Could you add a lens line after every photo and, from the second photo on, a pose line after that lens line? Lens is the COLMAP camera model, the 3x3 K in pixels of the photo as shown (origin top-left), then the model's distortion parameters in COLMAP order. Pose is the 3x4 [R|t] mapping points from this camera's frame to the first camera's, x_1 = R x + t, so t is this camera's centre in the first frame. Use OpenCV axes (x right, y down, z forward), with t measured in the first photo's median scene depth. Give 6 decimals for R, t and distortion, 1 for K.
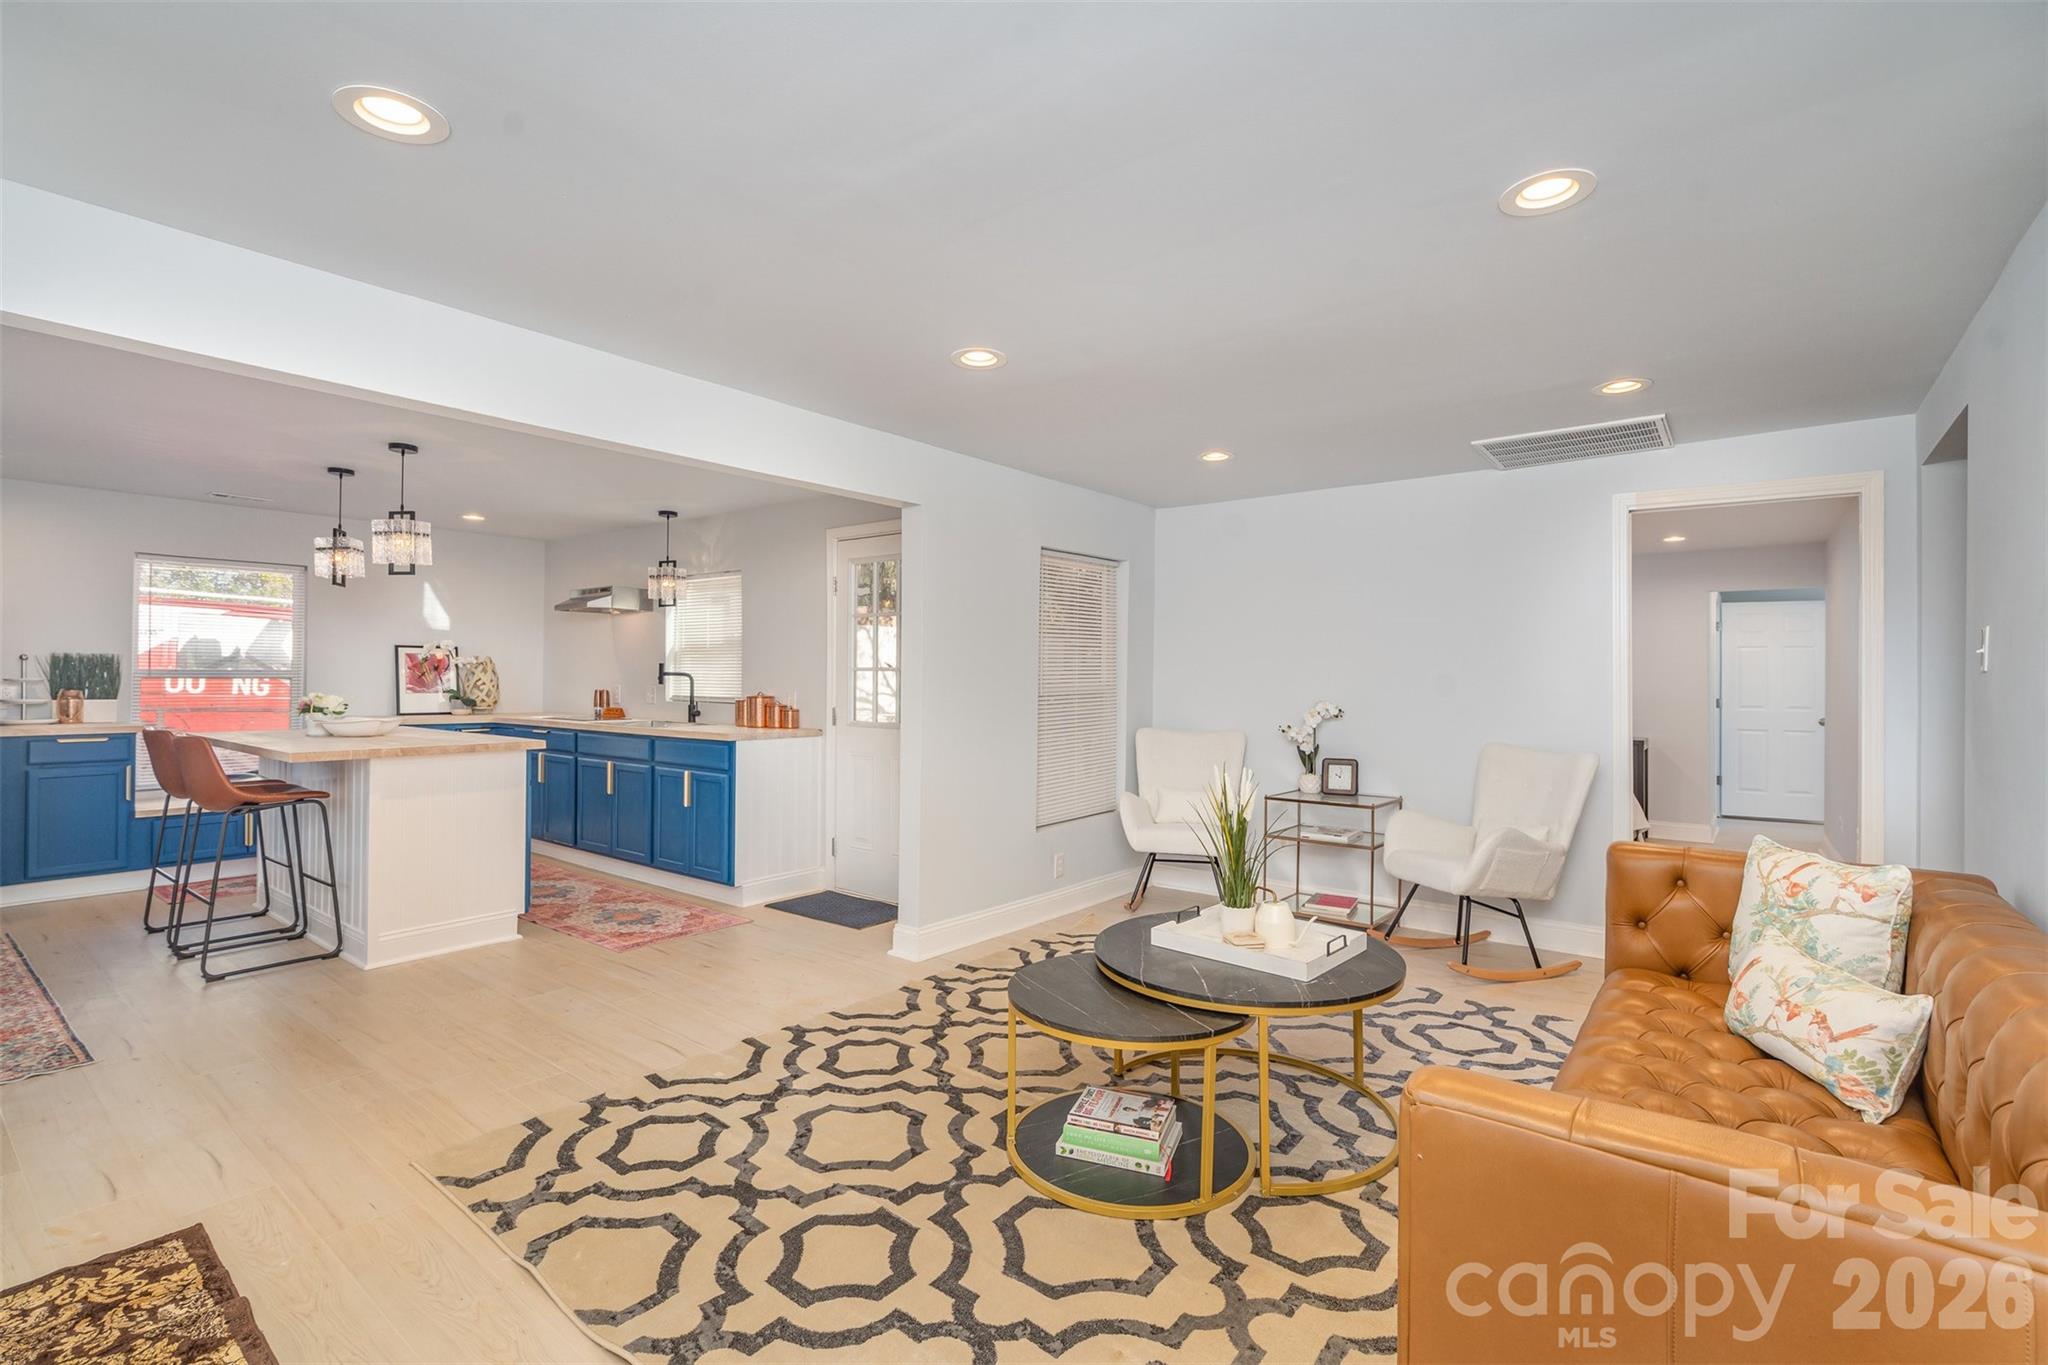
lens RADIAL K [[923.5, 0, 1008.4], [0, 923.5, 670.1], [0, 0, 1]] dist [-0.000615, 0.000831]
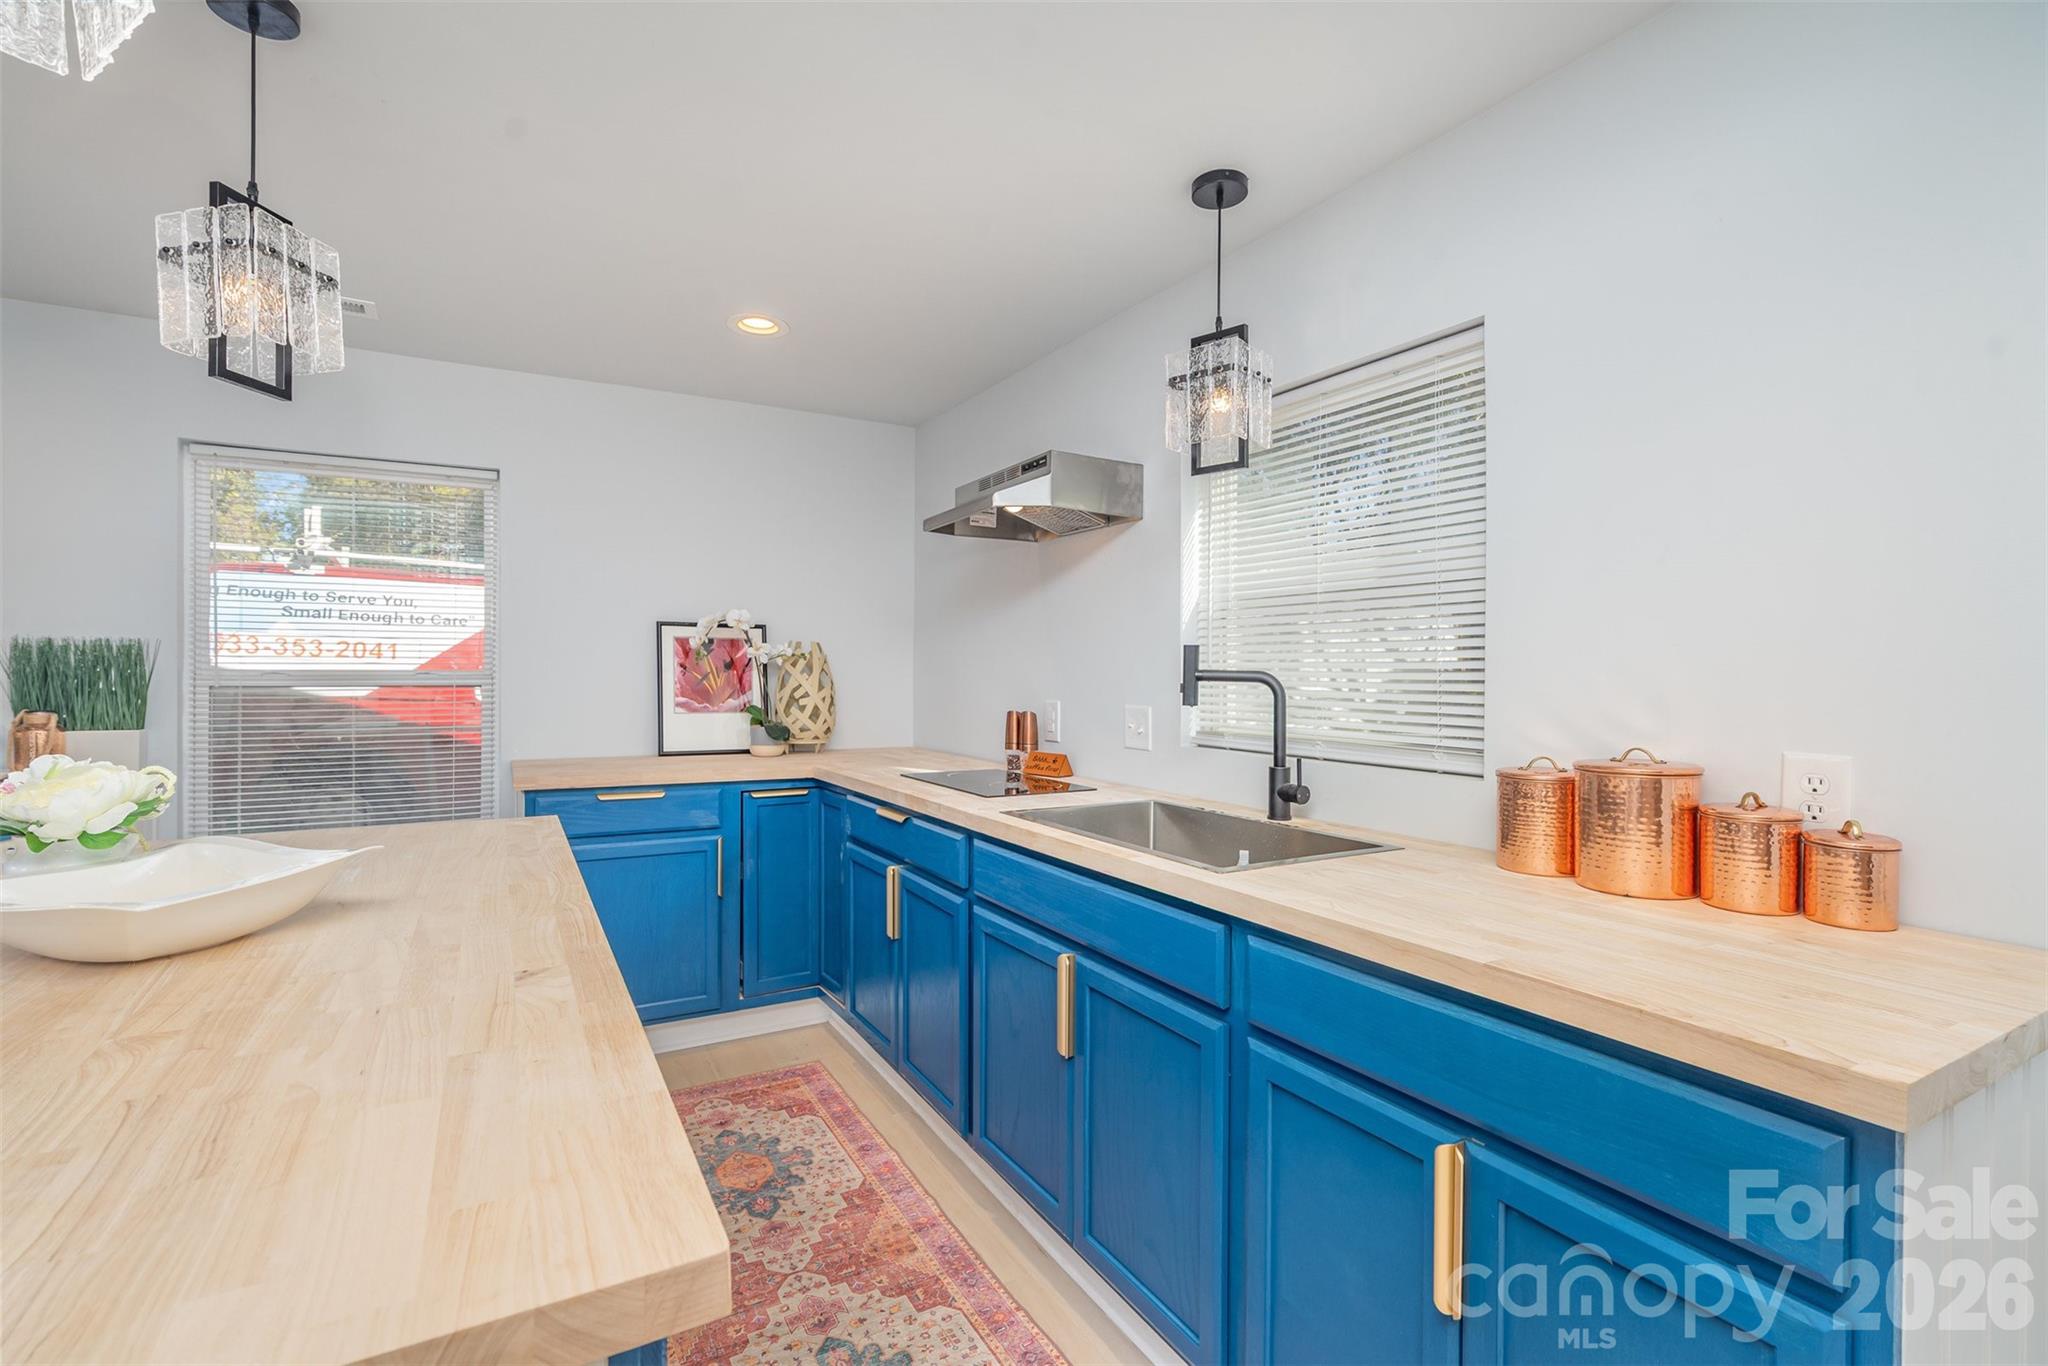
lens RADIAL K [[926.2, 0, 1018.2], [0, 926.2, 685.6], [0, 0, 1]] dist [-0.003568, 0.000041]
pose [[0.926214, 0.001738, -0.376993, -0.345826], [0.005127, 0.999839, 0.017205, 0.001562], [0.376963, -0.017869, 0.926056, 0.741127]]
